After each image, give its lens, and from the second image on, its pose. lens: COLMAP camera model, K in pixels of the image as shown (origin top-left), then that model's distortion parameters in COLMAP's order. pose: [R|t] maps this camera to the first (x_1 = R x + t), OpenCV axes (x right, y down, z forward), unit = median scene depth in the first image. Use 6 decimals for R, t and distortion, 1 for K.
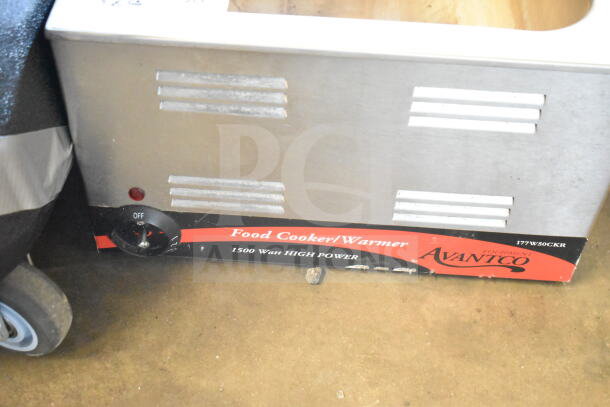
lens RADIAL K [[895.2, 0, 305.0], [0, 895.2, 203.5], [0, 0, 1]] dist [-0.014059, -0.002588]
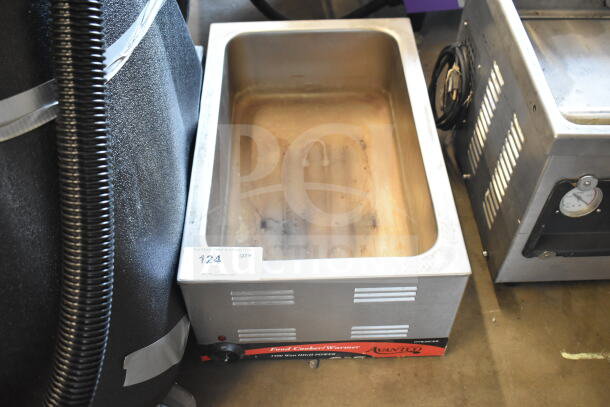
lens RADIAL K [[629.9, 0, 305.0], [0, 629.9, 203.5], [0, 0, 1]] dist [-0.003811, -0.002663]
pose [[0.995779, -0.090007, 0.017944, -0.002239], [0.089901, 0.995929, 0.006657, -0.292865], [-0.018470, -0.005016, 0.999817, -0.390993]]
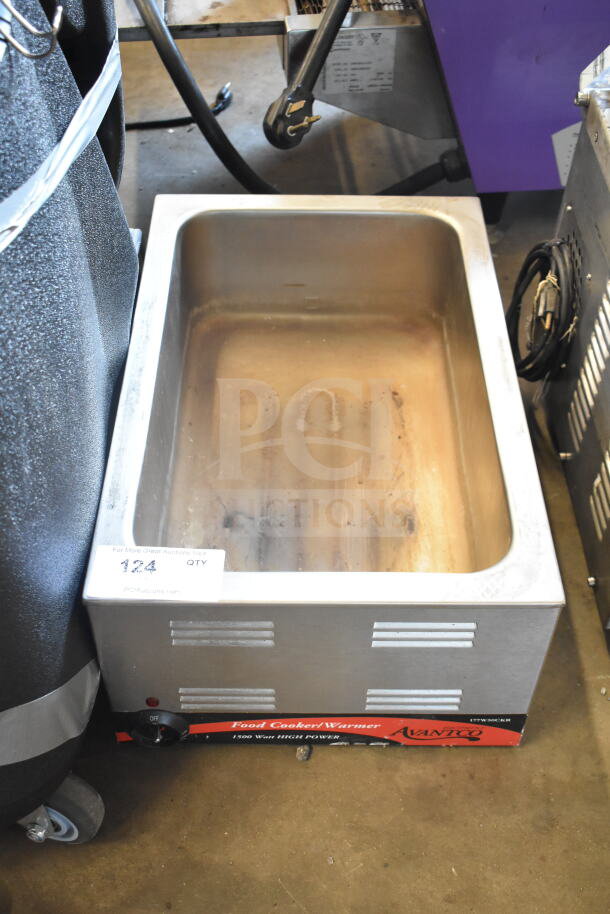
lens RADIAL K [[1066.8, 0, 309.6], [0, 1066.8, 467.7], [0, 0, 1]] dist [-0.009208, -0.008337]
pose [[0.998184, -0.053655, 0.027380, 0.000525], [0.054825, 0.997529, -0.043944, -0.242719], [-0.024955, 0.045365, 0.998659, -0.437678]]
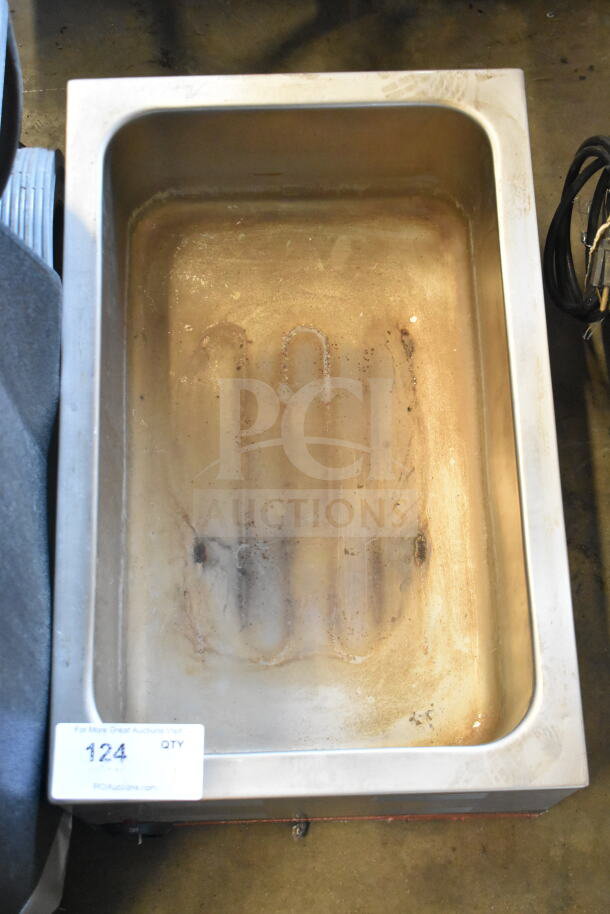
lens RADIAL K [[1476.1, 0, 305.0], [0, 1476.1, 457.0], [0, 0, 1]] dist [-0.003808, -0.037527]
pose [[0.995987, -0.089419, -0.003704, 0.066359], [0.083643, 0.915329, 0.393926, -1.070396], [-0.031834, -0.392655, 0.919135, -0.464988]]
